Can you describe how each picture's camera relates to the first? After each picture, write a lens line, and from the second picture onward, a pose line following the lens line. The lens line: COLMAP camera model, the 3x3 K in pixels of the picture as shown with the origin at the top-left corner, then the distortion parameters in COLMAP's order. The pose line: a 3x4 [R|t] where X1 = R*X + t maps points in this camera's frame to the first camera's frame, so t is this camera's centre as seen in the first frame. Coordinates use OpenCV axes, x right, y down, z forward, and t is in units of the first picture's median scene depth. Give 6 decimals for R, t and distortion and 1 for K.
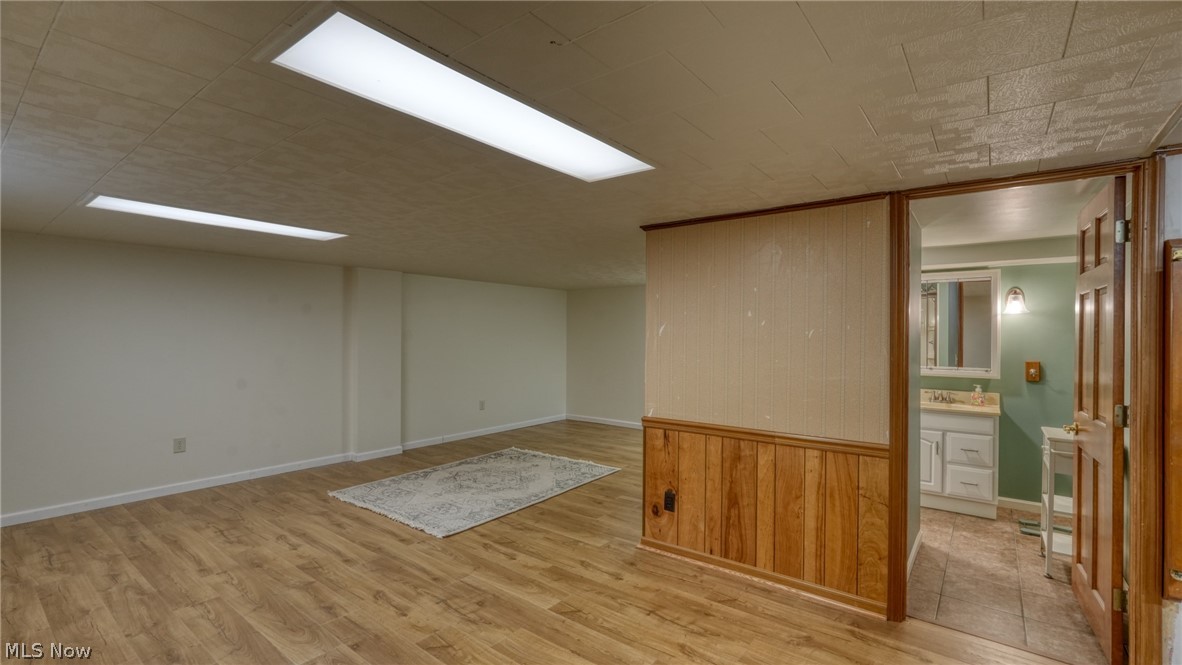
lens RADIAL K [[517.0, 0, 589.1], [0, 517.0, 332.5], [0, 0, 1]] dist [-0.009211, 0.002011]
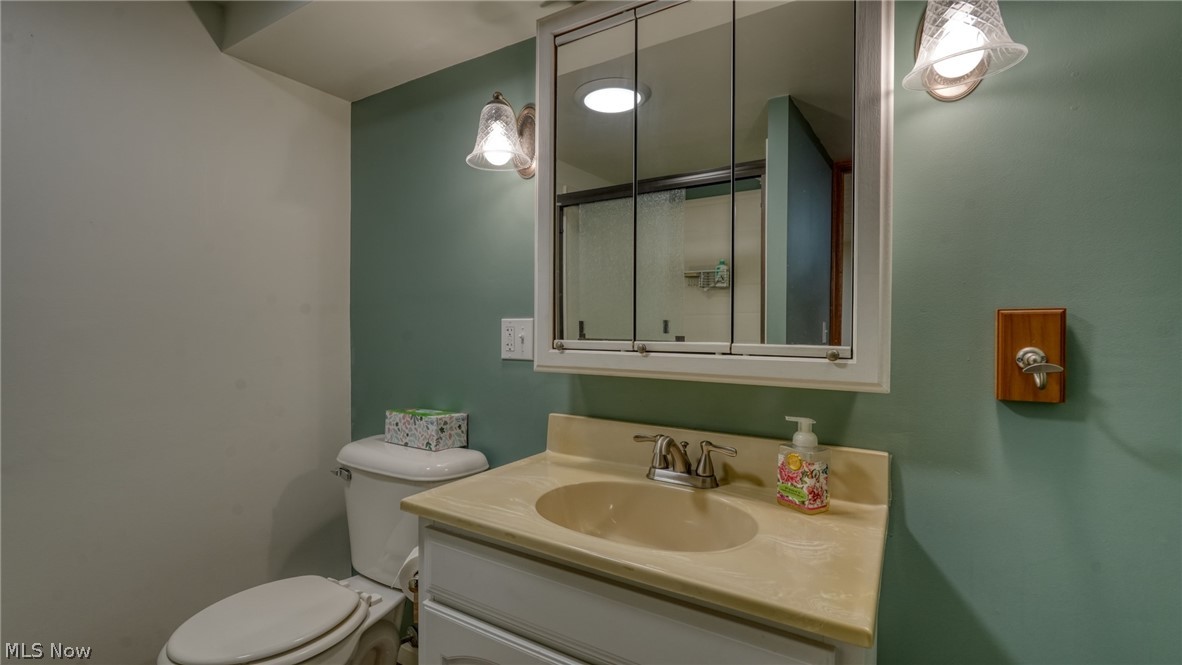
lens RADIAL K [[517.0, 0, 592.8], [0, 517.0, 332.2], [0, 0, 1]] dist [-0.009211, 0.002011]
pose [[0.993789, -0.010699, 0.110761, 0.640162], [0.007234, 0.999473, 0.031640, 0.055817], [-0.111041, -0.030642, 0.993343, 0.785048]]
